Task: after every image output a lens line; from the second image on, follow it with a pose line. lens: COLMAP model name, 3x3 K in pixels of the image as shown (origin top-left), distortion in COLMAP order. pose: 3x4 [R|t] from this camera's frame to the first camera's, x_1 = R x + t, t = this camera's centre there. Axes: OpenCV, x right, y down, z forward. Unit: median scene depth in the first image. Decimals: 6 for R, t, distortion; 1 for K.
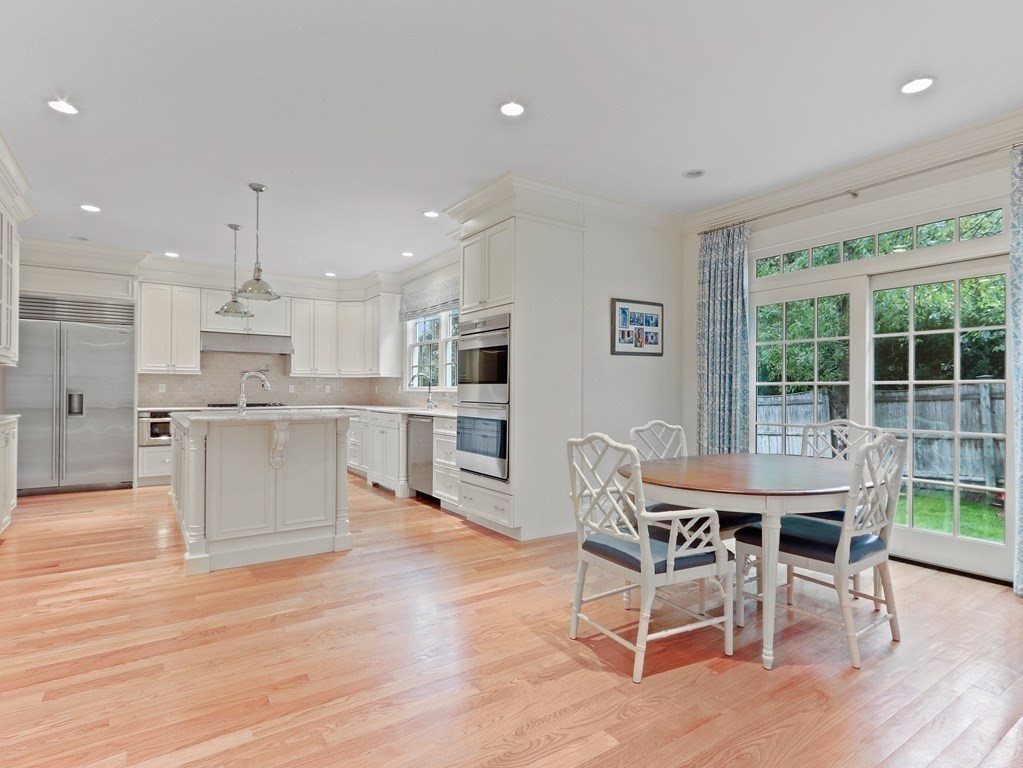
lens RADIAL K [[539.2, 0, 513.1], [0, 539.2, 392.3], [0, 0, 1]] dist [0.012225, -0.016280]
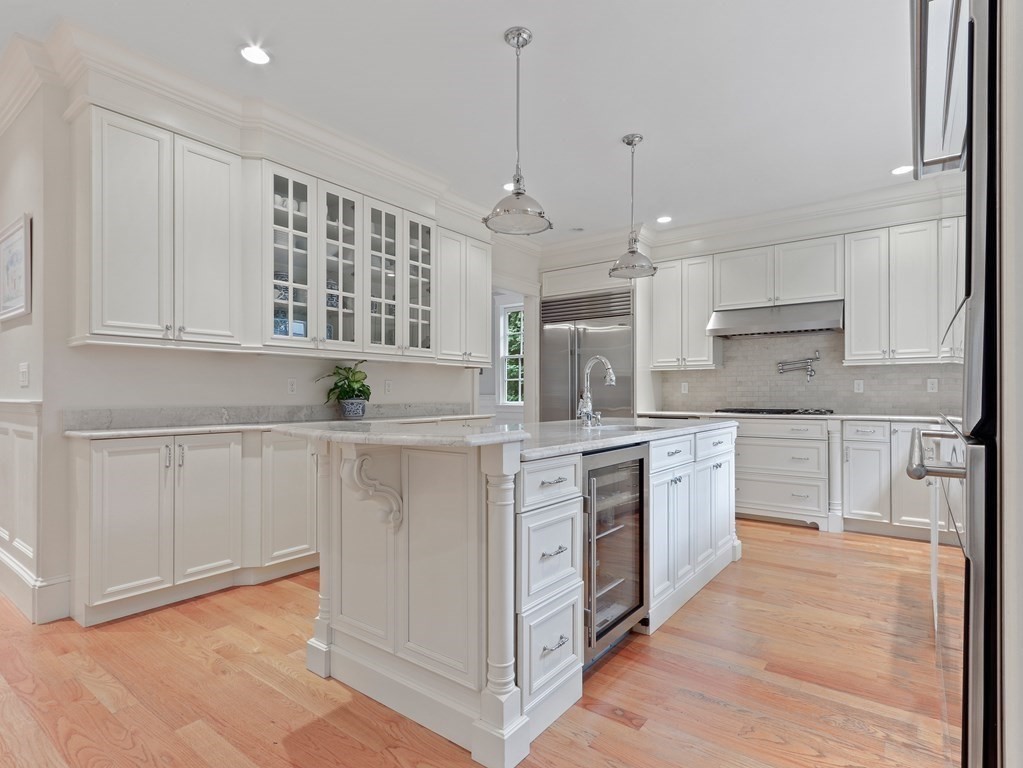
lens RADIAL K [[539.2, 0, 513.1], [0, 539.2, 392.3], [0, 0, 1]] dist [0.012225, -0.016280]
pose [[0.323081, -0.008514, -0.946333, 0.044511], [-0.000056, 0.999959, -0.009015, 0.006431], [0.946371, 0.002966, 0.323068, 0.497487]]
